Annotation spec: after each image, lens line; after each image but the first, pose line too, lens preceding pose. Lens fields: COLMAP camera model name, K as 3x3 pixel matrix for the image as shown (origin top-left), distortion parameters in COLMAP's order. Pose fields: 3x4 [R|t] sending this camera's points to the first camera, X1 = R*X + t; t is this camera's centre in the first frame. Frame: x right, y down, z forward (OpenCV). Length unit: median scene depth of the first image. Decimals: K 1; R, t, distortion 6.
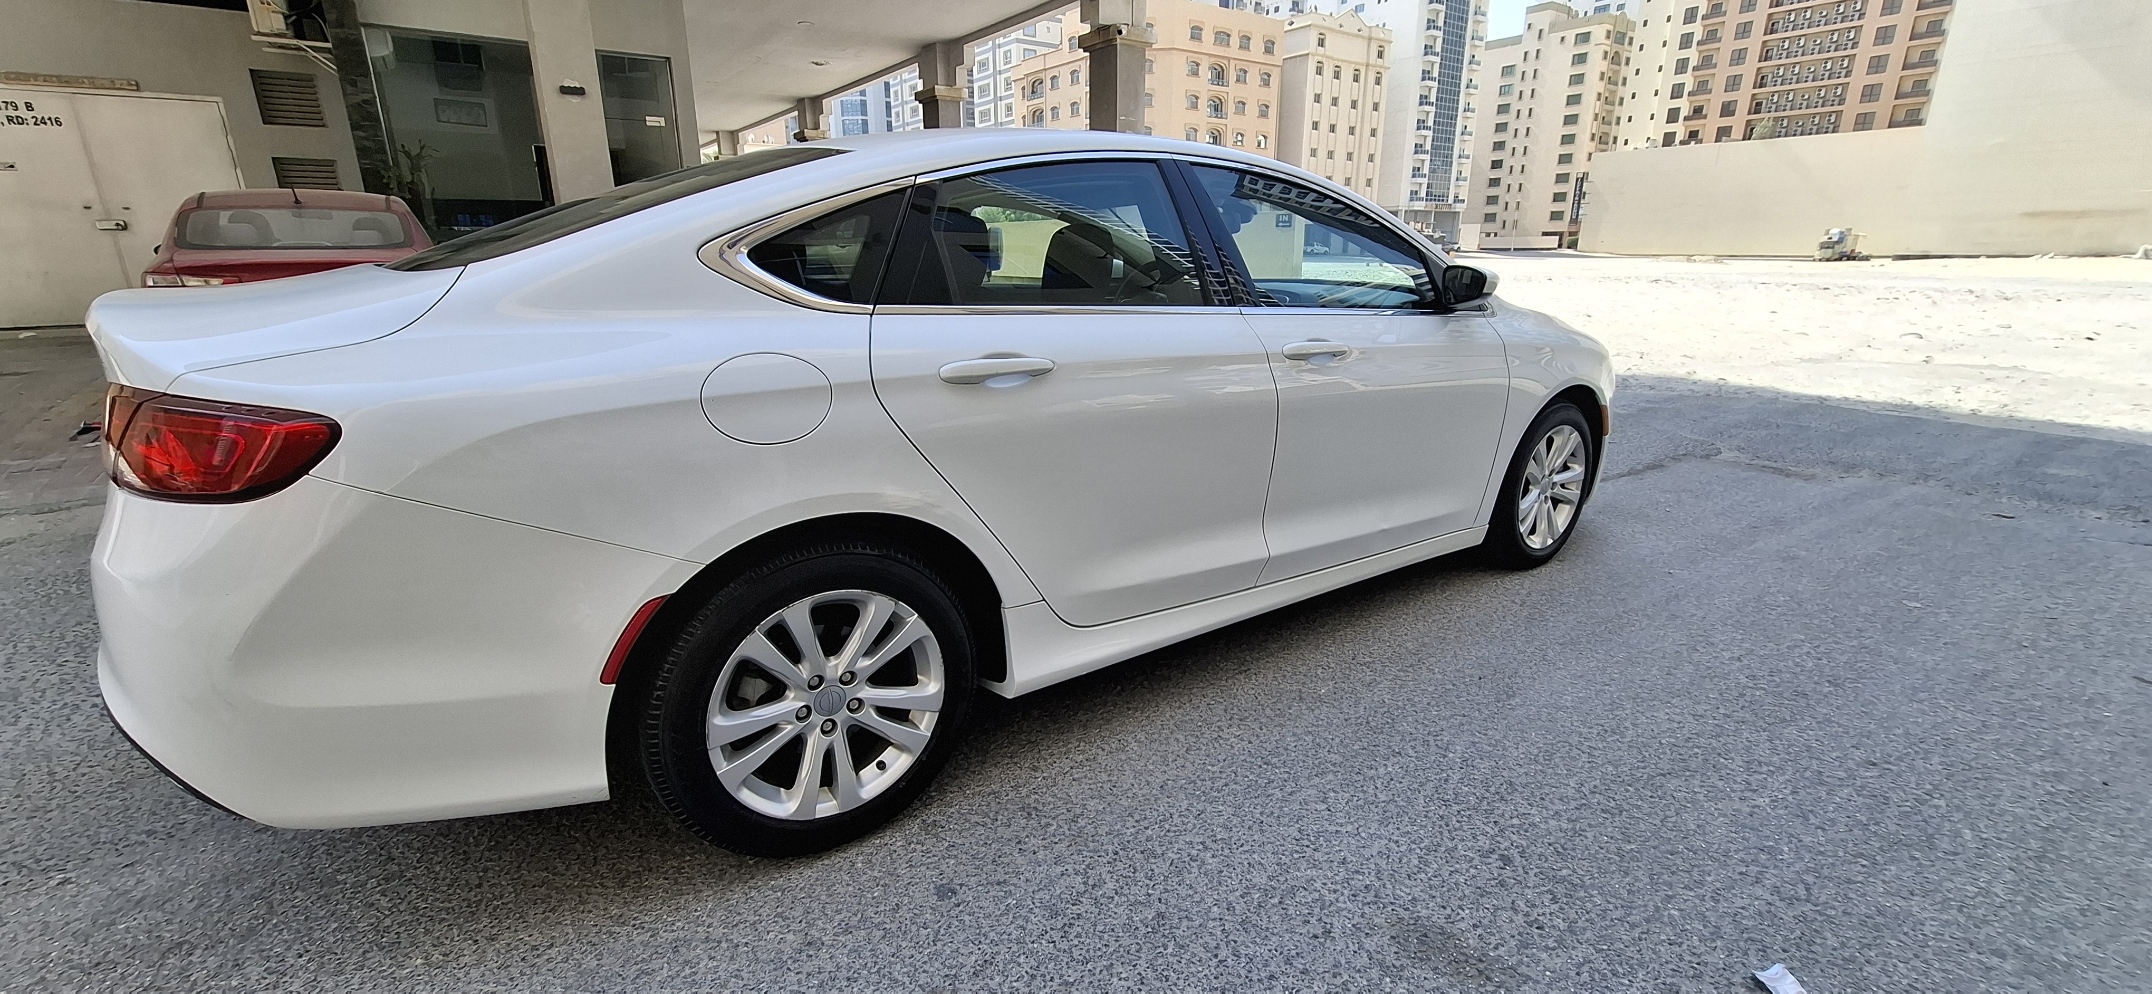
lens RADIAL K [[908.1, 0, 1076.0], [0, 908.1, 547.3], [0, 0, 1]] dist [-0.011428, -0.000384]
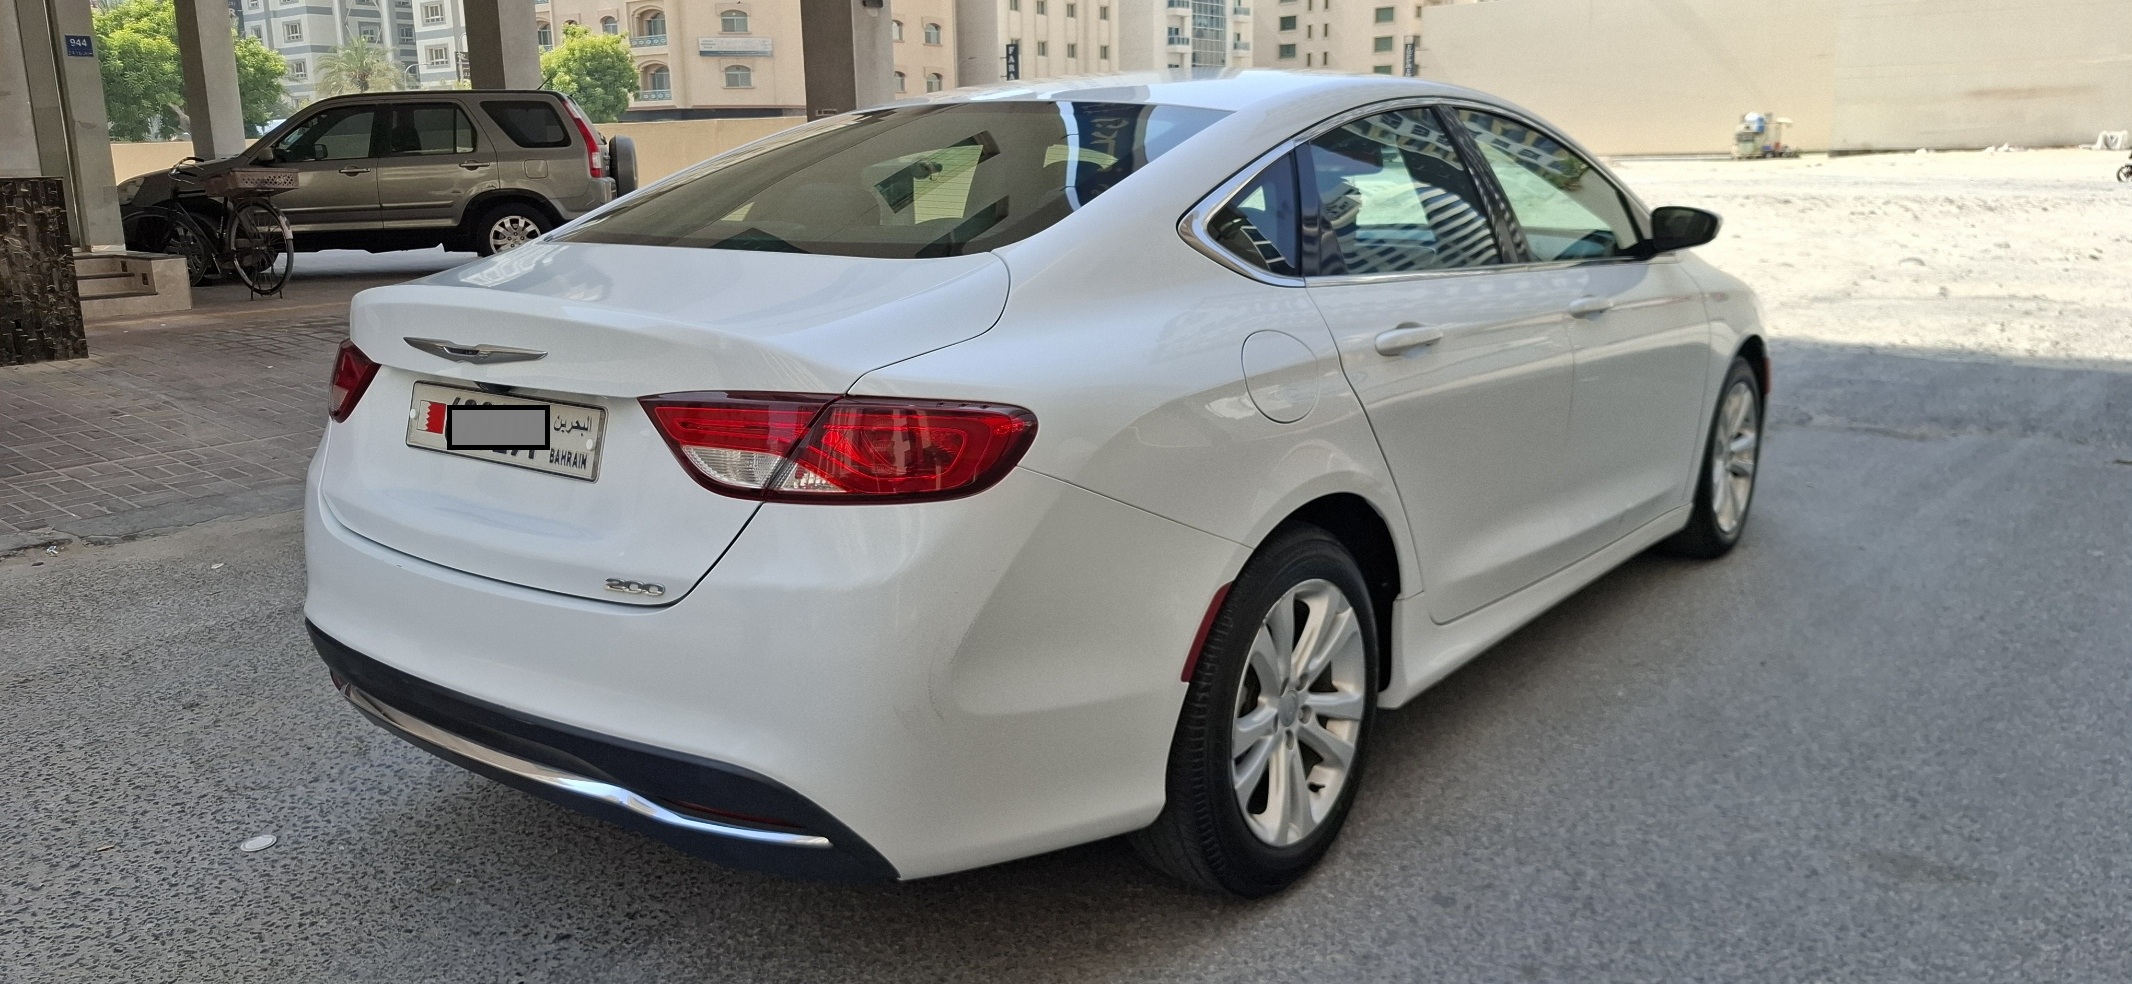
lens RADIAL K [[1669.3, 0, 1066.0], [0, 1669.3, 492.0], [0, 0, 1]] dist [0.078825, -0.168395]
pose [[0.950088, -0.074113, 0.303053, -0.410476], [0.109199, 0.988926, -0.100501, 0.042071], [-0.292248, 0.128578, 0.947660, -0.227255]]
